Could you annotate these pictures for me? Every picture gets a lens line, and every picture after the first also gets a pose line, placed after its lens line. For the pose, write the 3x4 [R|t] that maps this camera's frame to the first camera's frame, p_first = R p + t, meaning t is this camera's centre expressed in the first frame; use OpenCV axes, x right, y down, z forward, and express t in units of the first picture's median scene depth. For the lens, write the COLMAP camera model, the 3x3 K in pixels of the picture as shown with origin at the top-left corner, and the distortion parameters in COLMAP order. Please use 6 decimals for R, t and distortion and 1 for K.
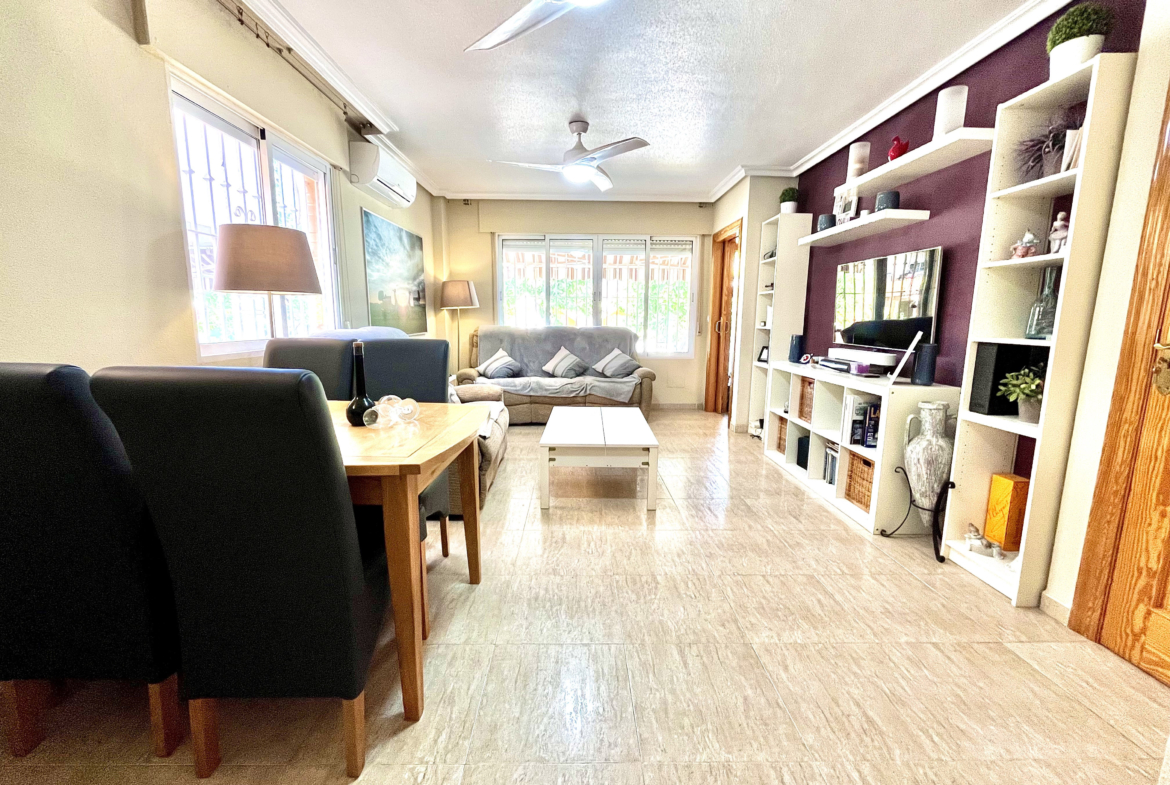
lens RADIAL K [[472.8, 0, 581.7], [0, 472.8, 391.5], [0, 0, 1]] dist [-0.004036, -0.000246]
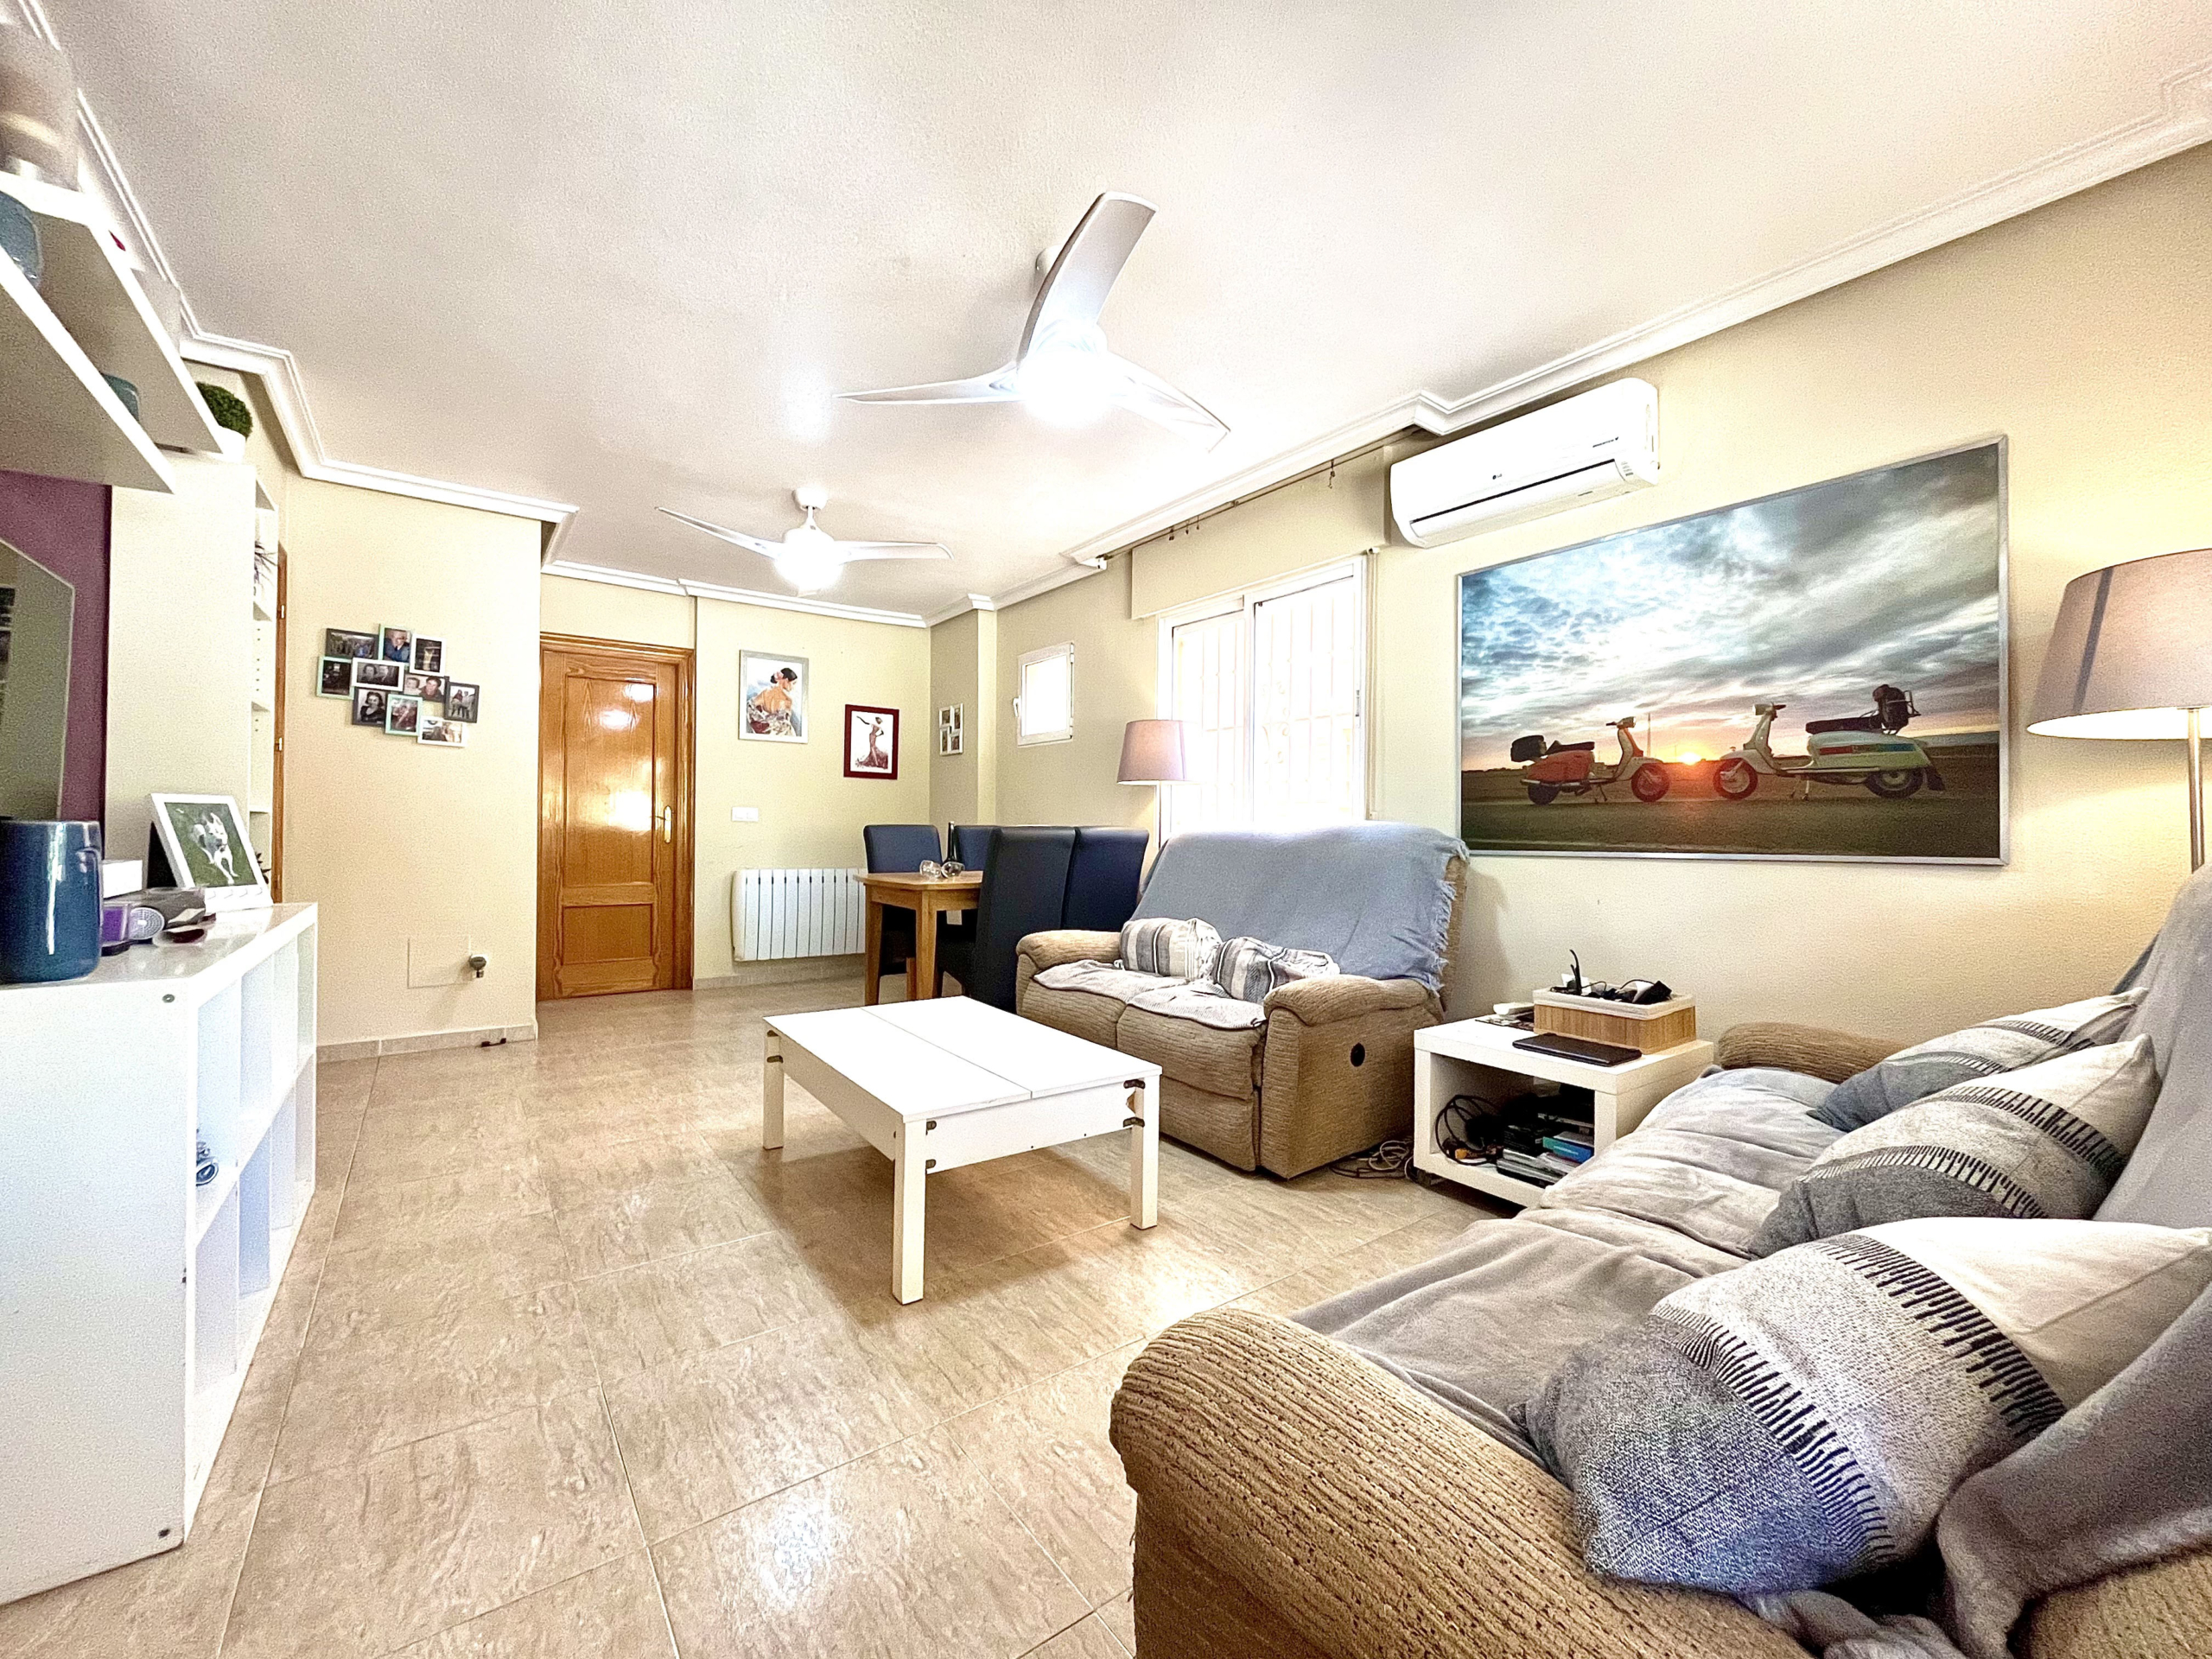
lens RADIAL K [[891.5, 0, 1093.3], [0, 891.5, 823.4], [0, 0, 1]] dist [-0.003390, -0.000212]
pose [[-0.813948, -0.020495, -0.580577, 0.256598], [-0.105831, 0.987886, 0.113498, -0.148854], [0.571217, 0.153825, -0.806256, 1.127973]]
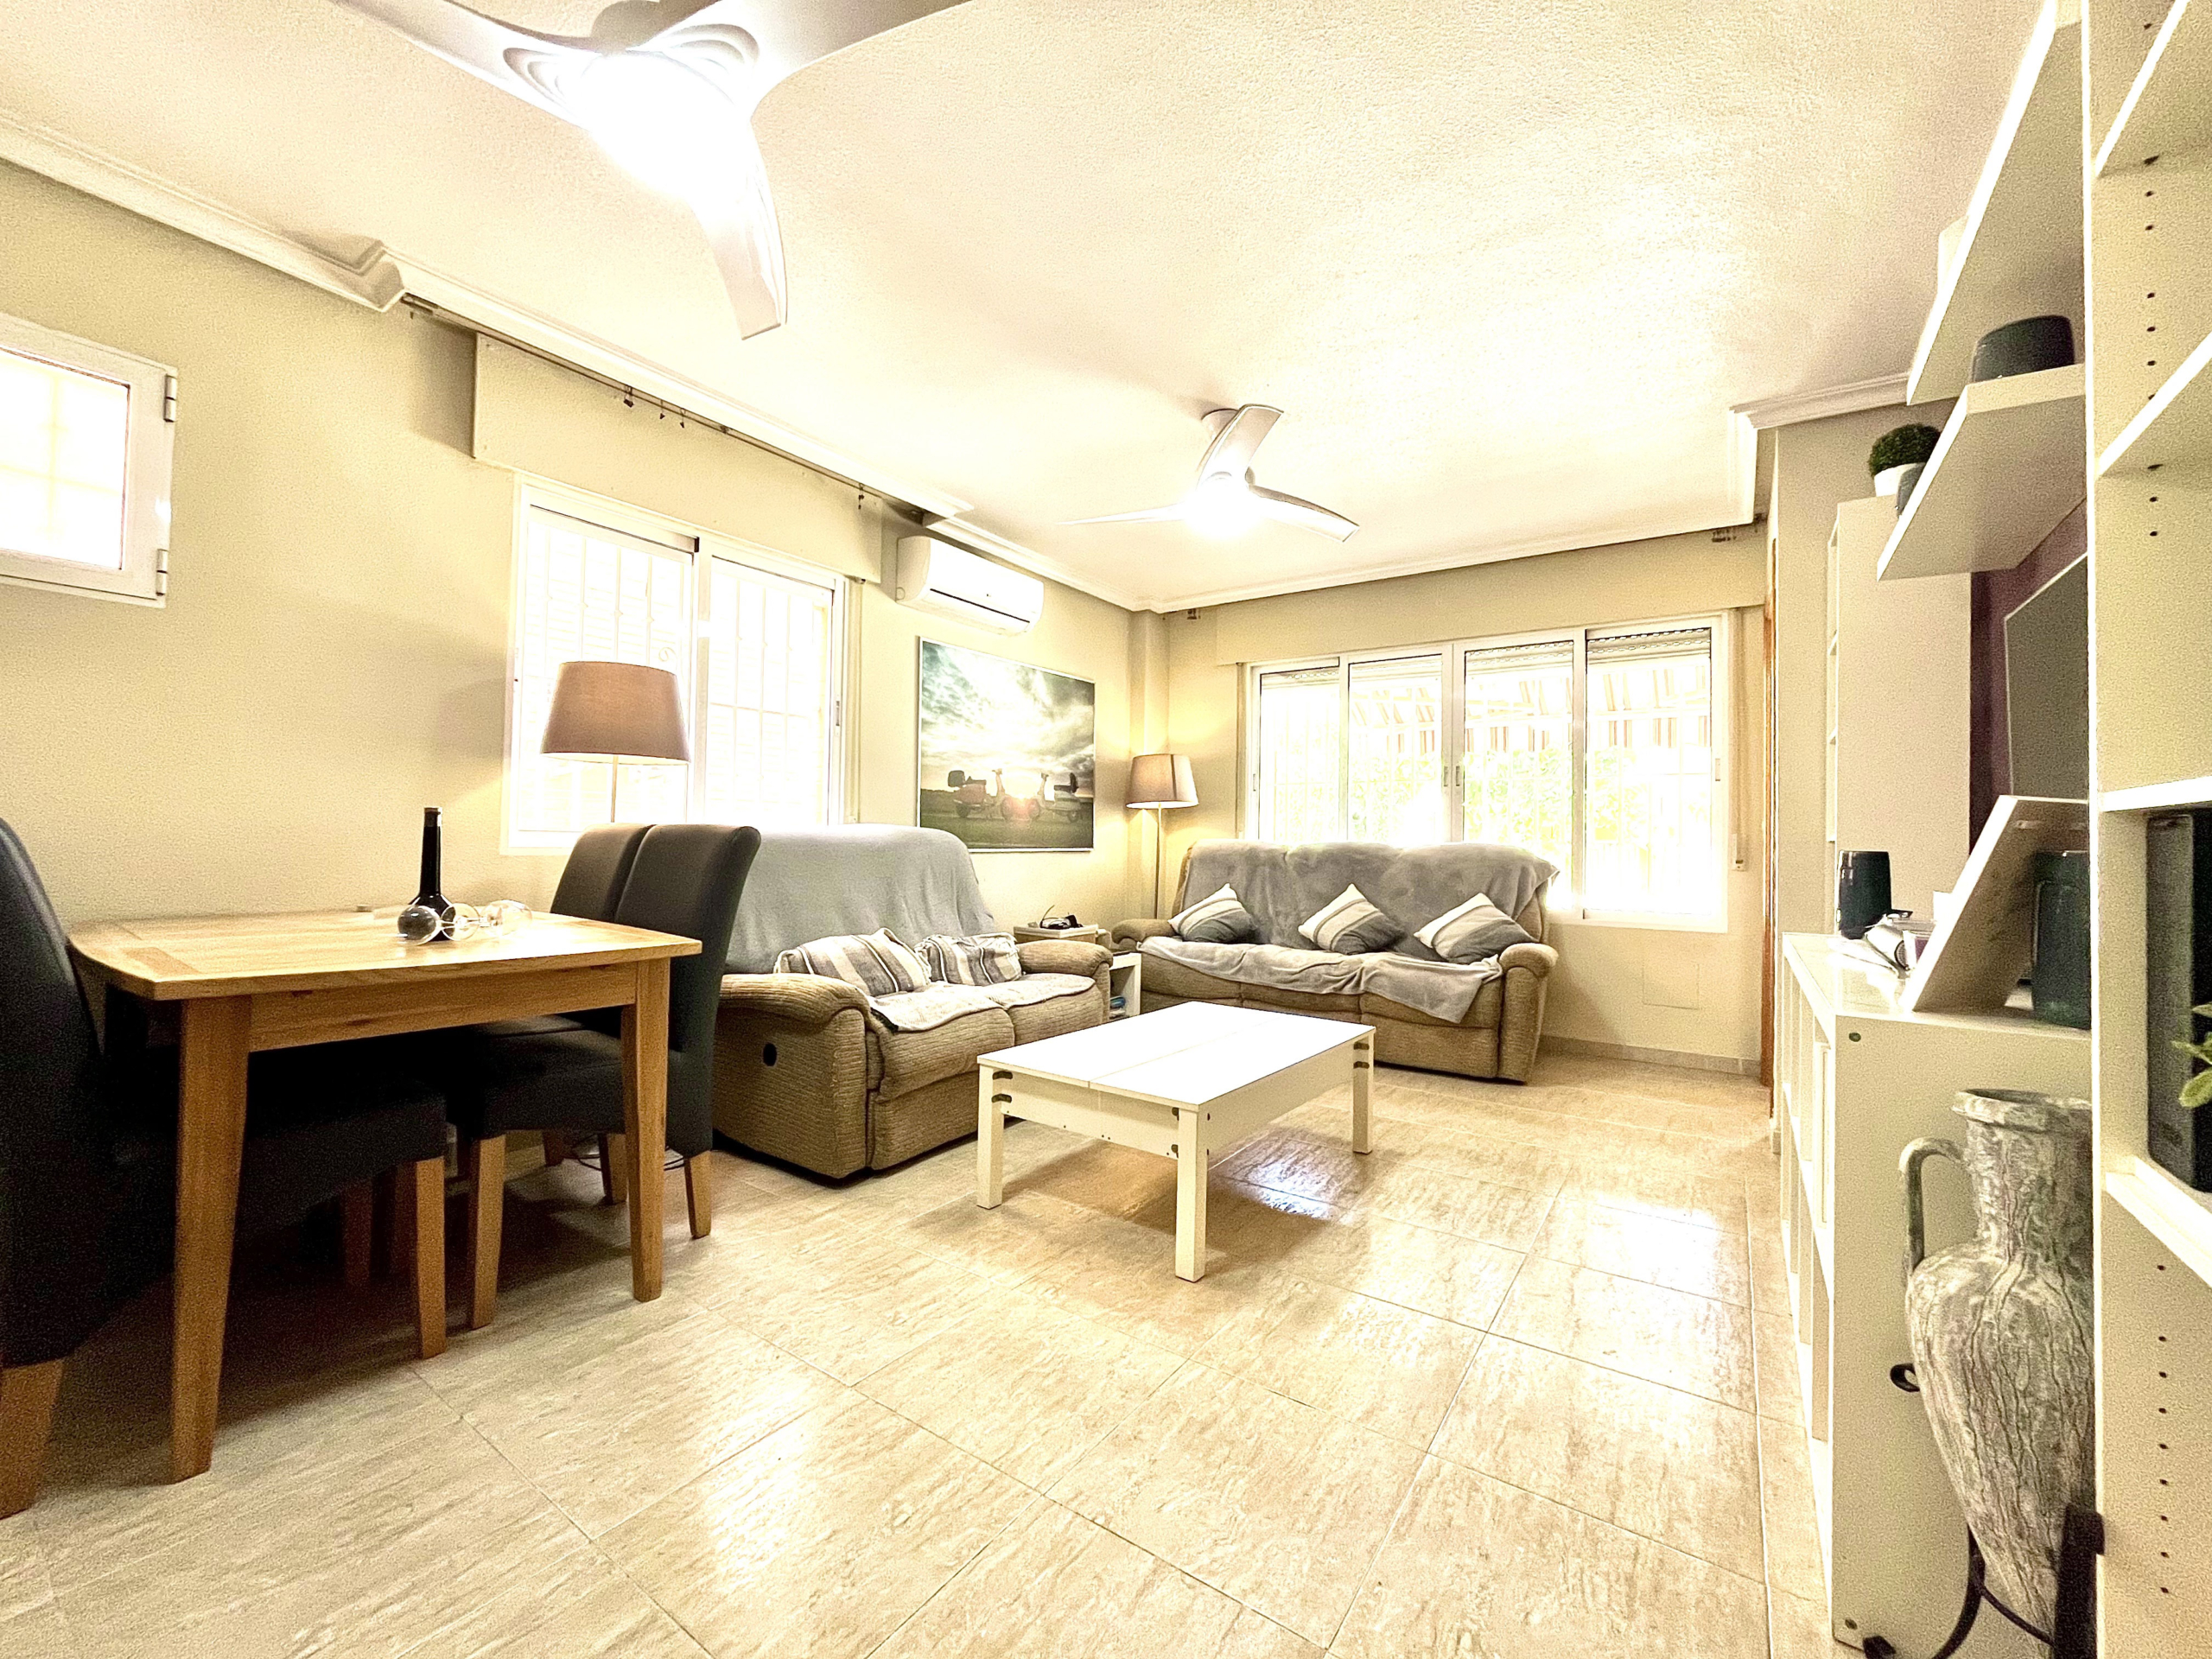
lens RADIAL K [[891.5, 0, 1106.4], [0, 891.5, 827.4], [0, 0, 1]] dist [-0.003390, -0.000212]
pose [[0.811122, -0.003733, -0.584865, 0.301329], [-0.101889, 0.983787, -0.147585, 0.001814], [0.575934, 0.179301, 0.797591, 0.184812]]
